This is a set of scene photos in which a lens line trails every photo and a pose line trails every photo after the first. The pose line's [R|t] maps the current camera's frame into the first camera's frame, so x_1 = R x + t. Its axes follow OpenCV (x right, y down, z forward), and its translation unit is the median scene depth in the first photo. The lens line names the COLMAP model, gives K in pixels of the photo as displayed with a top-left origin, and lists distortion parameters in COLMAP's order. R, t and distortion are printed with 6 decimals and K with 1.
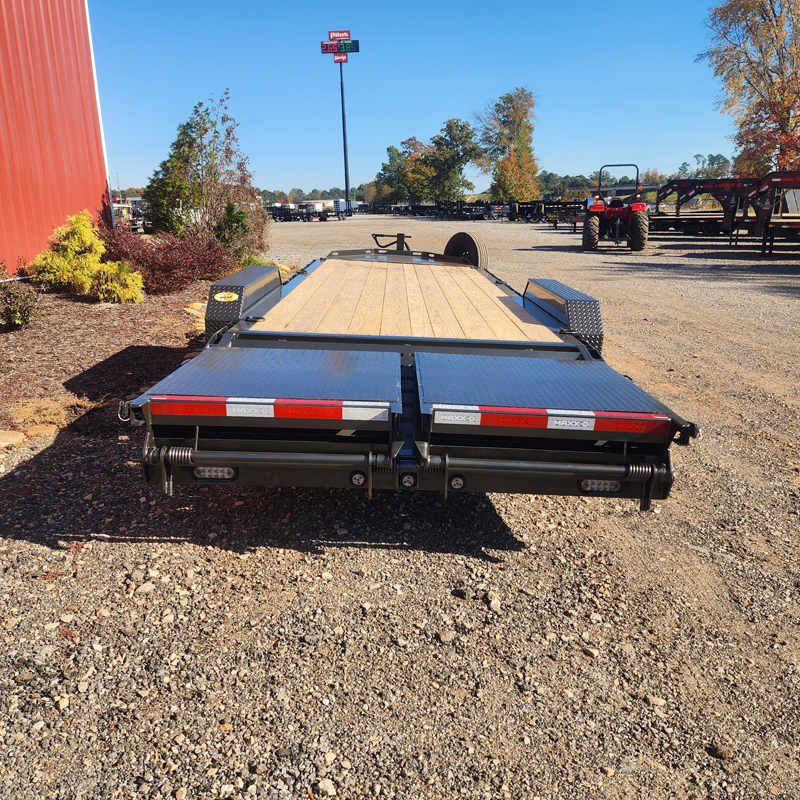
lens RADIAL K [[727.9, 0, 414.1], [0, 727.9, 385.8], [0, 0, 1]] dist [0.075489, -0.065851]
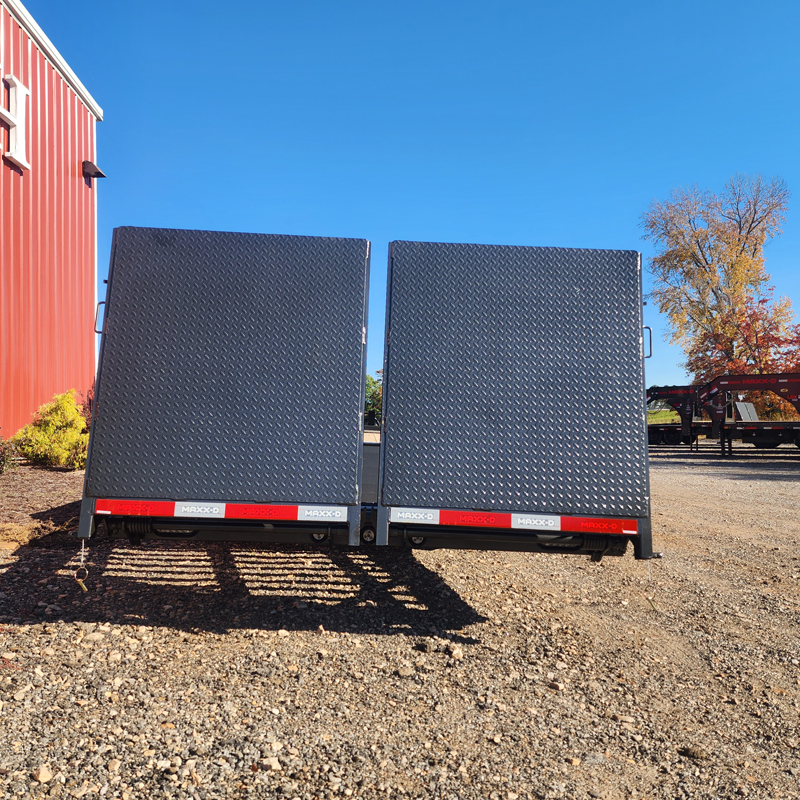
lens RADIAL K [[733.7, 0, 400.0], [0, 733.7, 400.0], [0, 0, 1]] dist [0.054831, -0.033797]
pose [[0.999897, 0.004084, 0.013765, 0.012955], [0.000299, 0.952570, -0.304320, 0.172565], [-0.014355, 0.304292, 0.952471, -0.015155]]
